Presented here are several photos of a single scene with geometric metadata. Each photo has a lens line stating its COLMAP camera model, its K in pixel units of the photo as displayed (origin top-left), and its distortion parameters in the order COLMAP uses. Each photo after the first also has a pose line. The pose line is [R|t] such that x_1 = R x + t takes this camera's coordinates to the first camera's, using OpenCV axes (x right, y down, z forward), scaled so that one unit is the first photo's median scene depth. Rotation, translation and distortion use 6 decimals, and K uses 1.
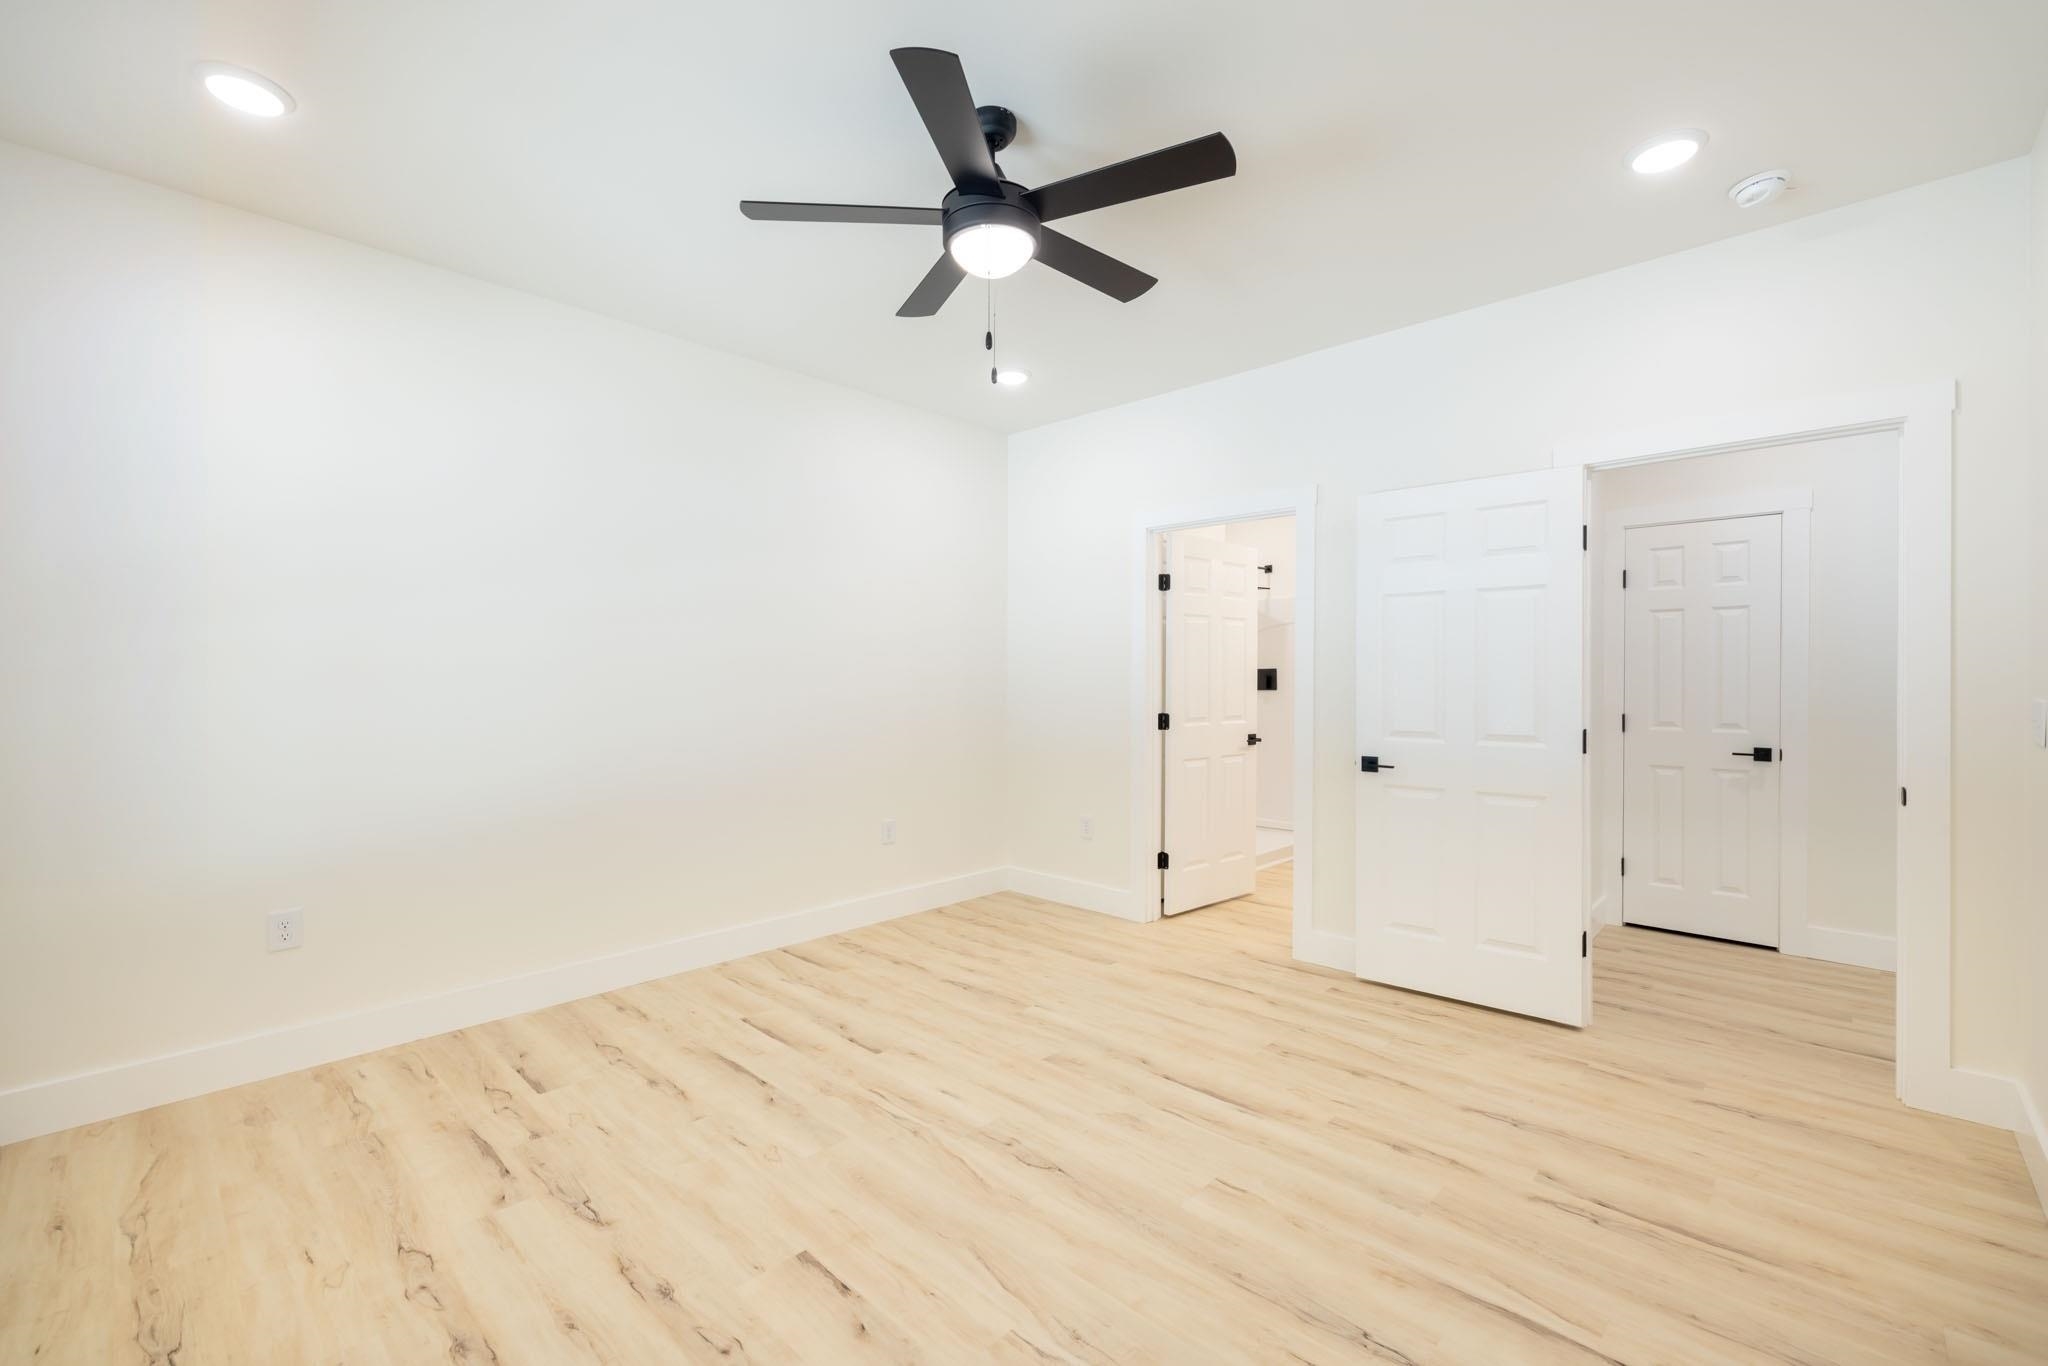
lens RADIAL K [[870.8, 0, 1024.0], [0, 870.8, 683.0], [0, 0, 1]] dist [-0.003734, -0.000363]
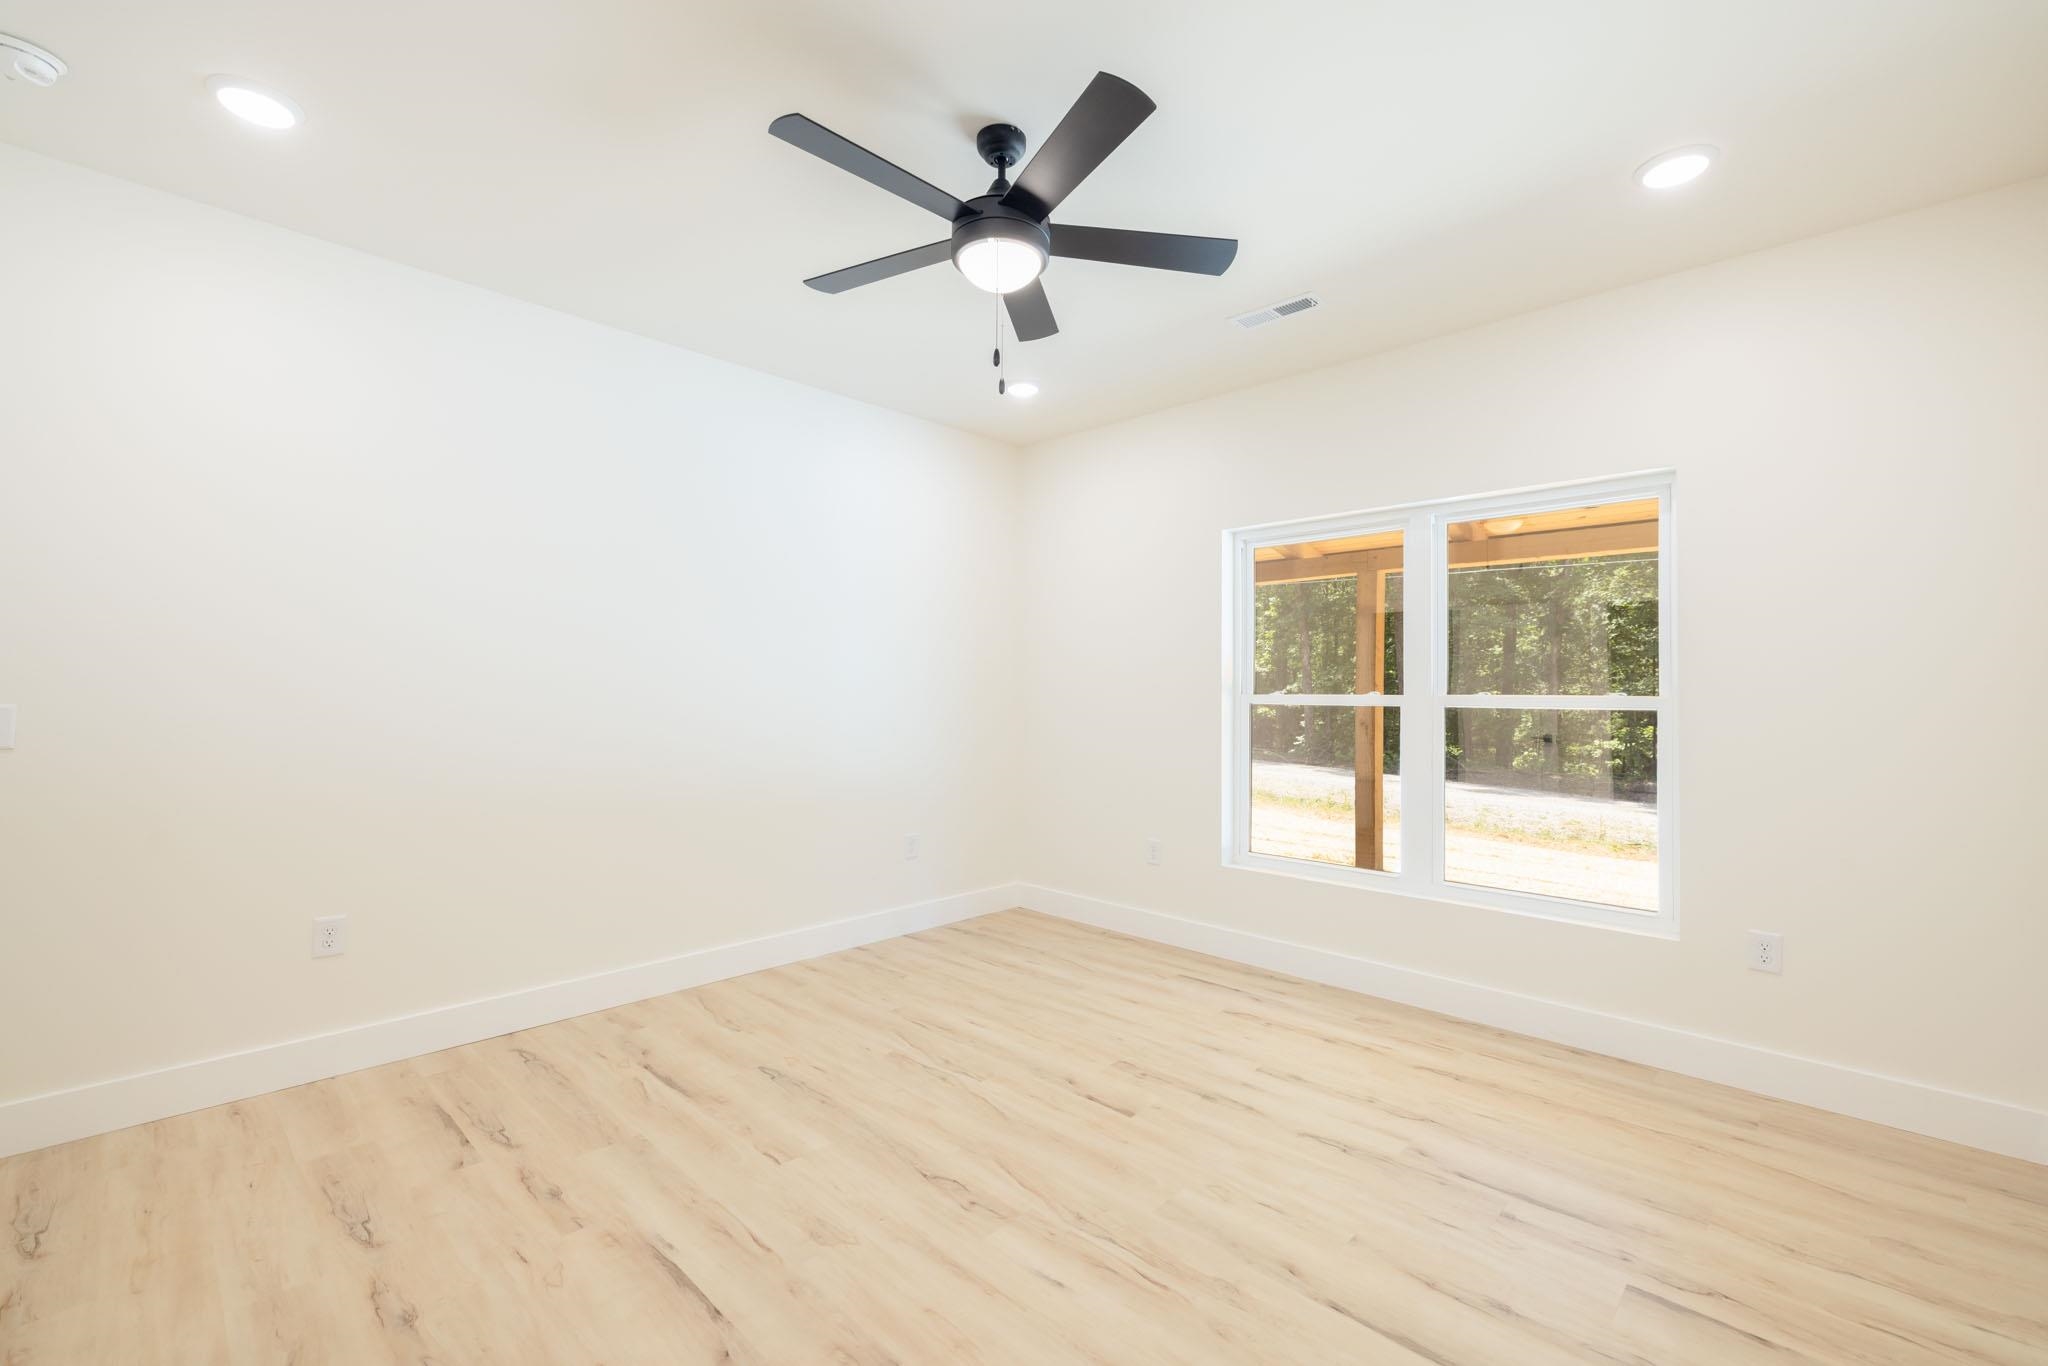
lens RADIAL K [[864.9, 0, 1024.0], [0, 864.9, 683.0], [0, 0, 1]] dist [-0.001152, -0.000040]
pose [[-0.999945, -0.009044, 0.005335, -0.063825], [-0.009070, 0.999946, -0.005044, -0.010737], [-0.005289, -0.005092, -0.999973, 1.723397]]
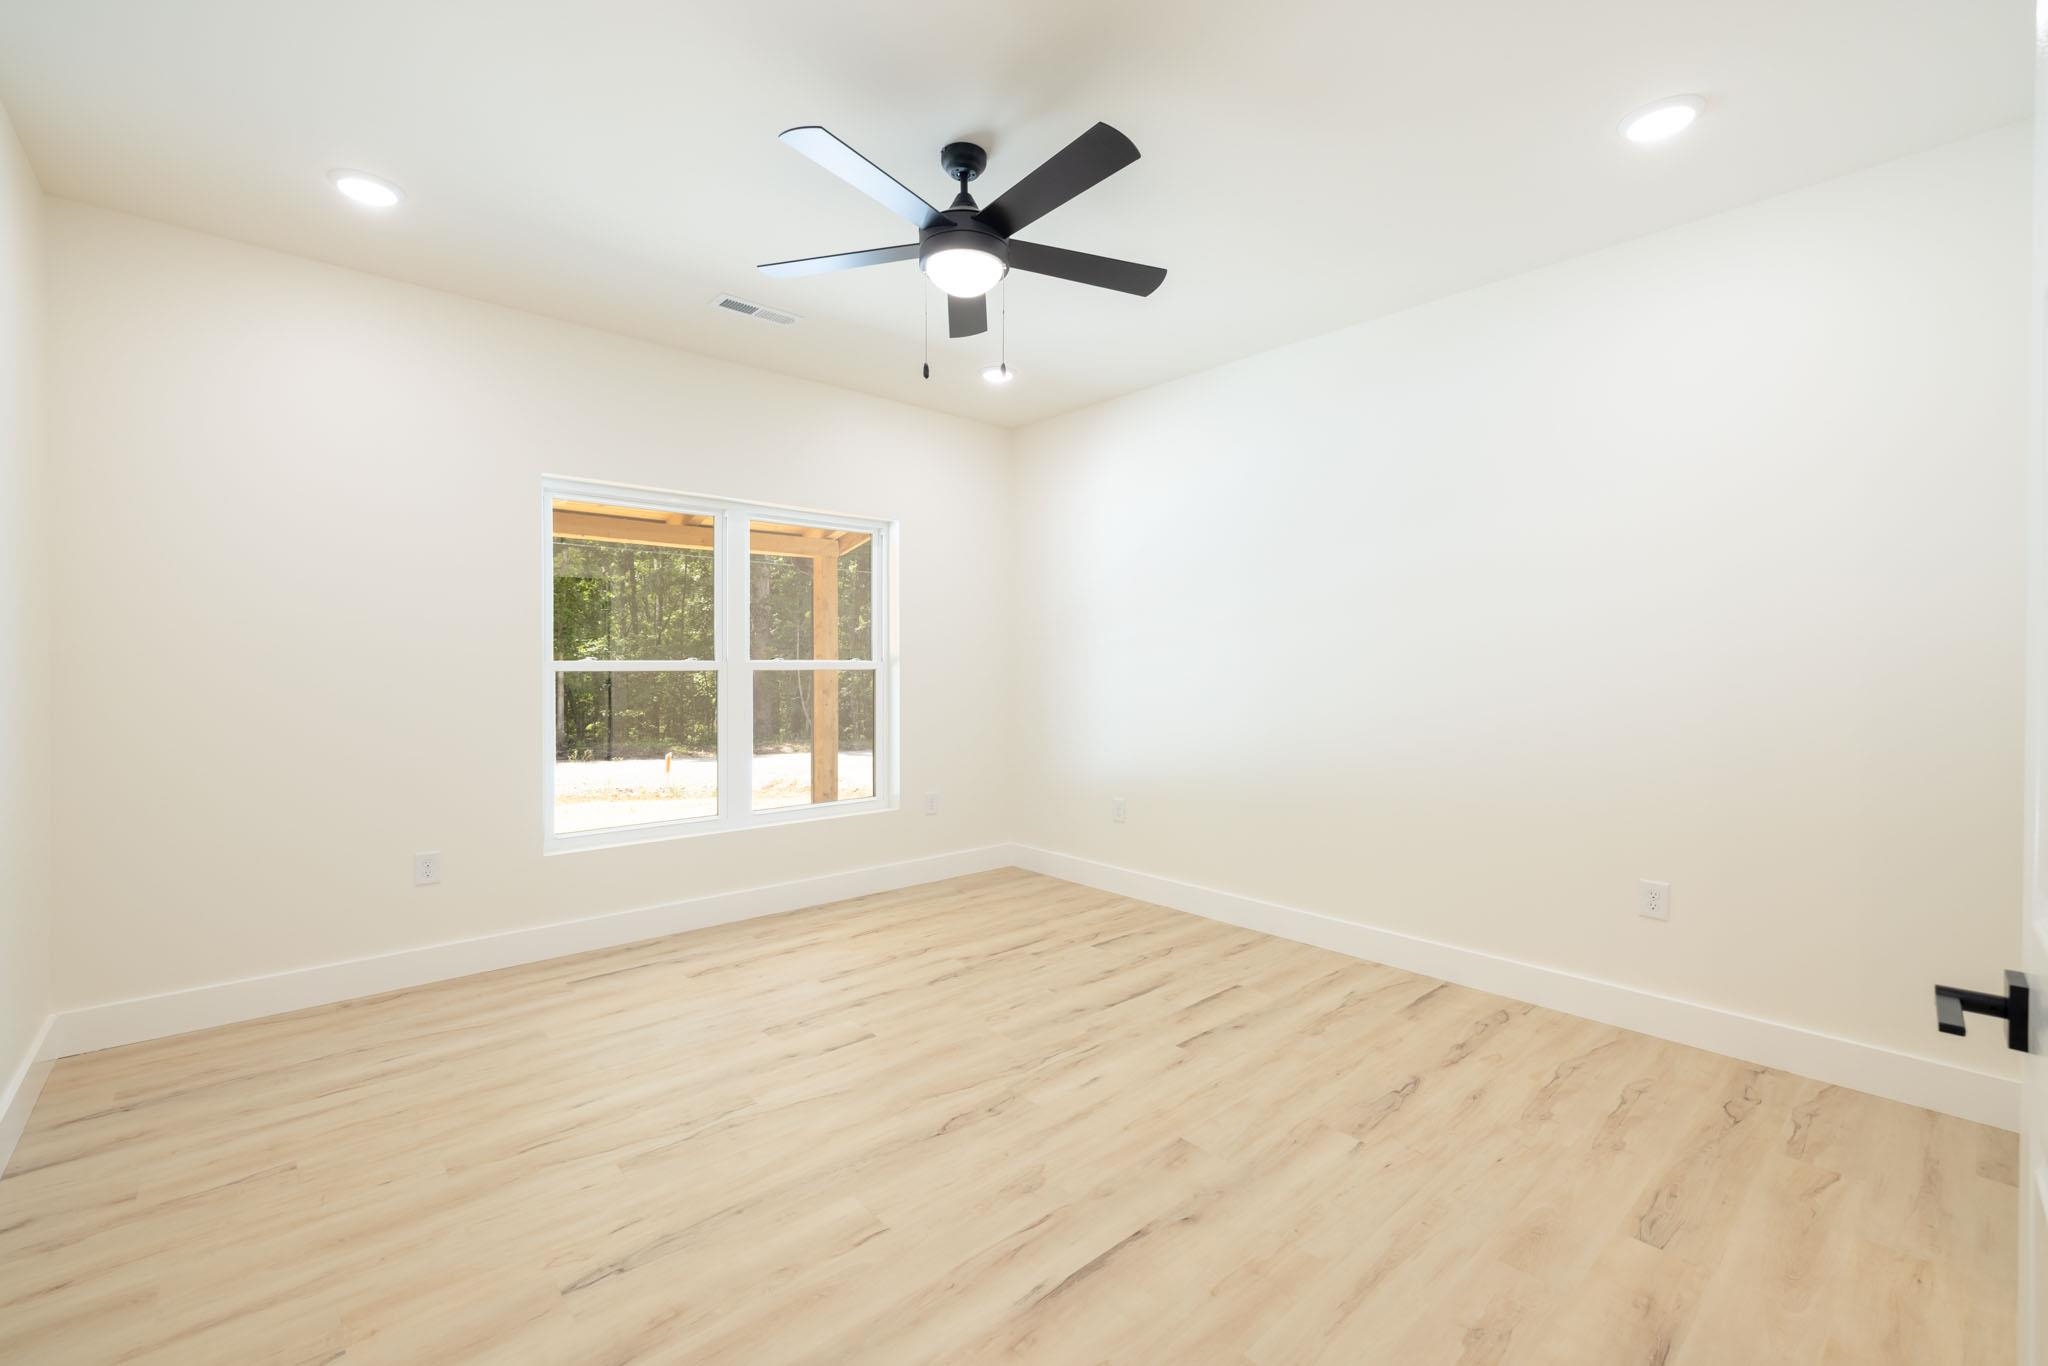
lens RADIAL K [[861.7, 0, 1024.0], [0, 861.7, 683.0], [0, 0, 1]] dist [0.001018, 0.000232]
pose [[-0.083742, 0.022742, -0.996228, 0.895826], [-0.007908, 0.999693, 0.023486, -0.003565], [0.996456, 0.009845, -0.083536, 1.011122]]
